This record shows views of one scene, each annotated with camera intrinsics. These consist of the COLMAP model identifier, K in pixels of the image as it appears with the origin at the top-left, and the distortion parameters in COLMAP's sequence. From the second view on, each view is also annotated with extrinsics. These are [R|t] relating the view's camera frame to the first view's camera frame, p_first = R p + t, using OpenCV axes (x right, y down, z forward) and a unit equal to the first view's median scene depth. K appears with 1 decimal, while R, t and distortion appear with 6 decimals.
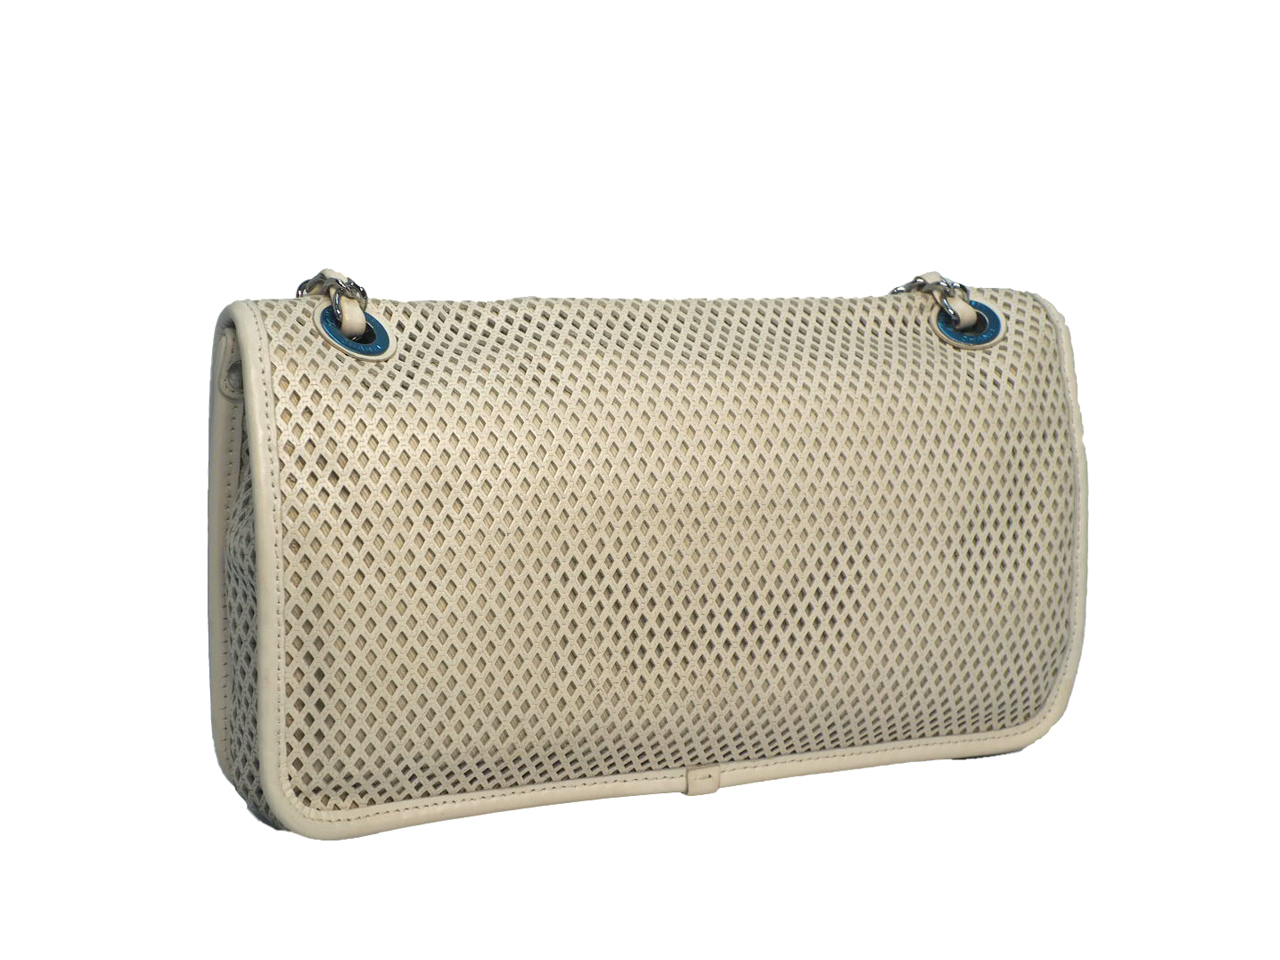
lens RADIAL K [[2080.5, 0, 642.0], [0, 2080.5, 480.6], [0, 0, 1]] dist [0.002016, 0.000000]
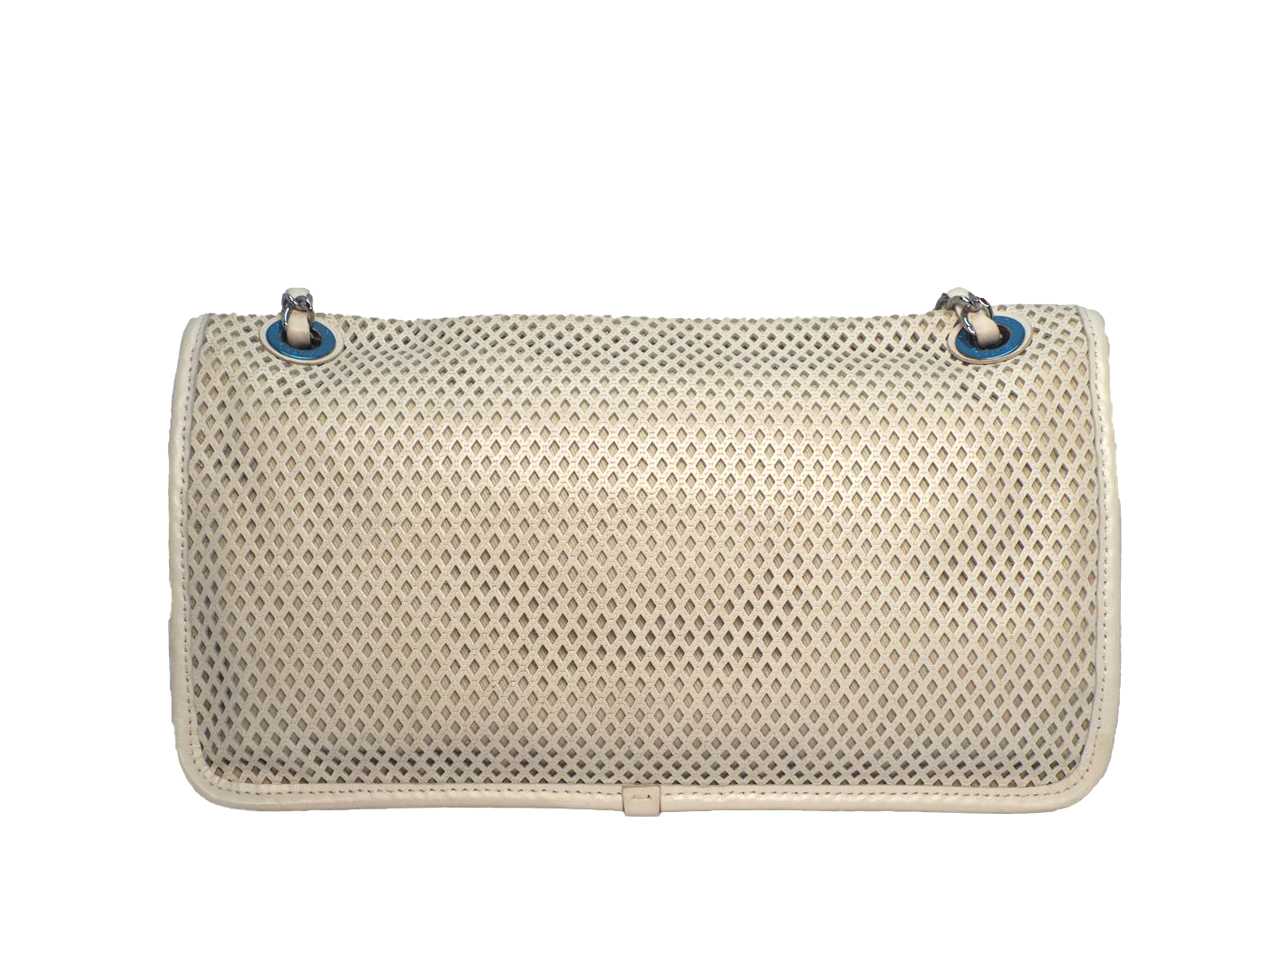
lens RADIAL K [[2080.5, 0, 641.9], [0, 2080.5, 480.5], [0, 0, 1]] dist [0.002016, 0.000000]
pose [[0.881978, -0.016210, -0.471012, 0.511783], [-0.045342, 0.991854, -0.119039, 0.117292], [0.469104, 0.126346, 0.874058, 0.141502]]
